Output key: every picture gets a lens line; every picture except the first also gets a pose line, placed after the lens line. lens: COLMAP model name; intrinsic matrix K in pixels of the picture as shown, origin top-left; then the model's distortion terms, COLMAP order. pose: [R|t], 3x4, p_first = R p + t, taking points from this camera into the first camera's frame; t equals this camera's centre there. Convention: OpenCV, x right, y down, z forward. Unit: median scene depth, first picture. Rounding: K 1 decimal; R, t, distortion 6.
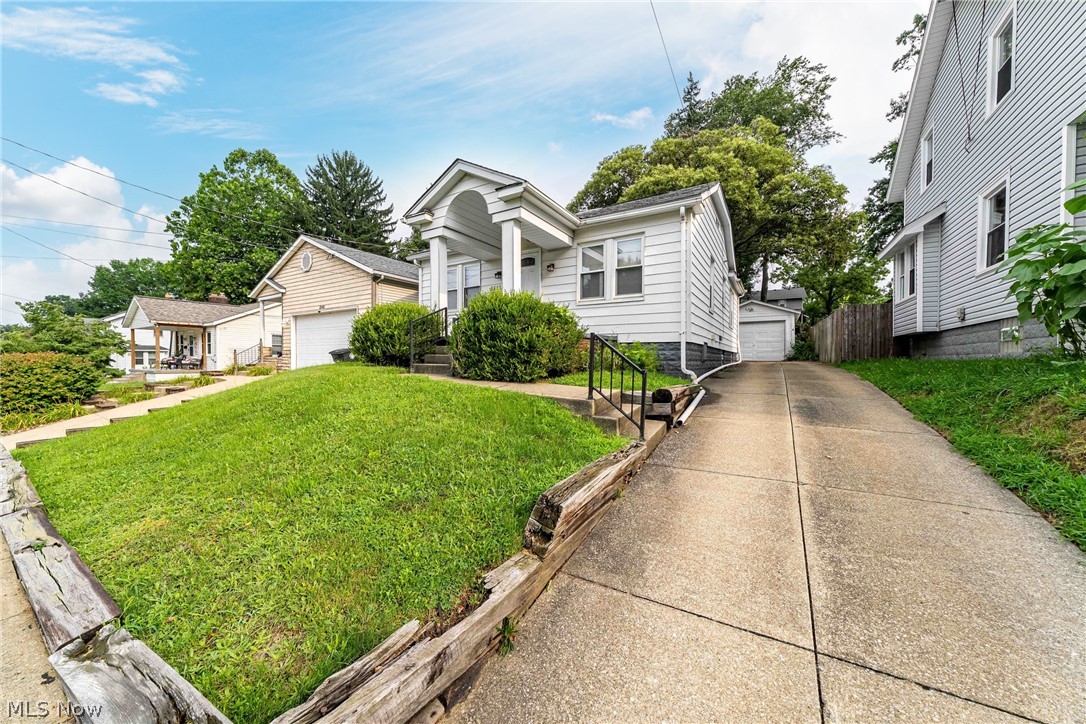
lens RADIAL K [[343.0, 0, 543.0], [0, 343.0, 362.0], [0, 0, 1]] dist [-0.005044, 0.000033]
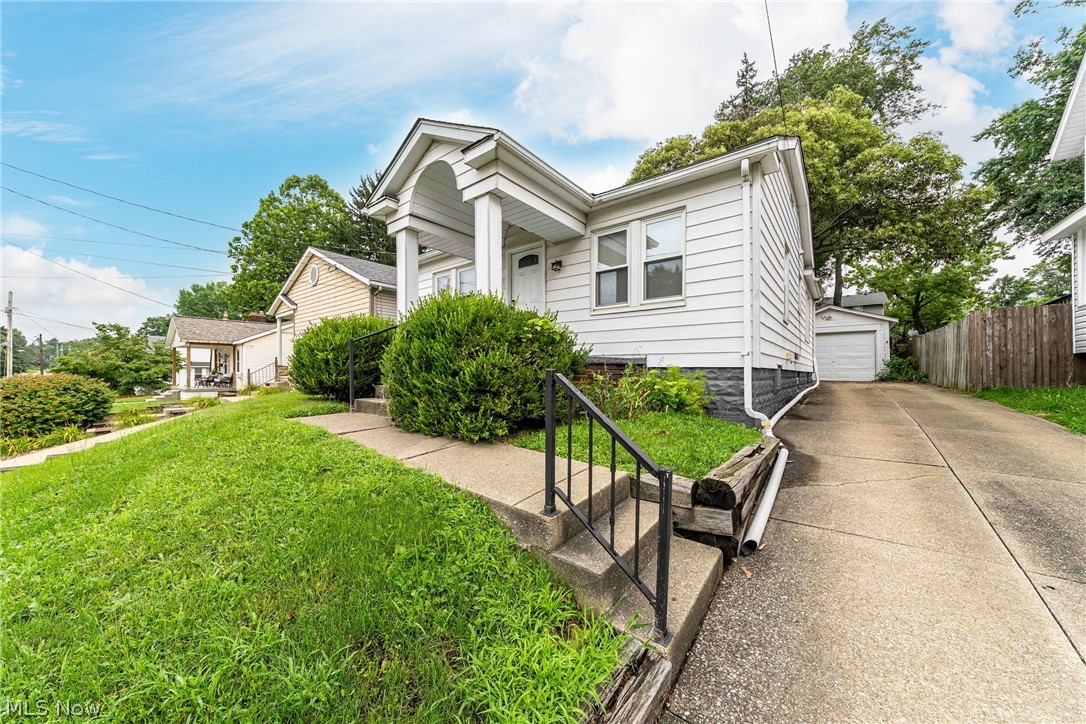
lens RADIAL K [[350.1, 0, 543.3], [0, 350.1, 371.8], [0, 0, 1]] dist [-0.005124, -0.000045]
pose [[0.992734, -0.000017, -0.120334, 0.062515], [-0.001473, 0.999923, -0.012294, -0.025263], [0.120325, 0.012382, 0.992657, 0.177488]]
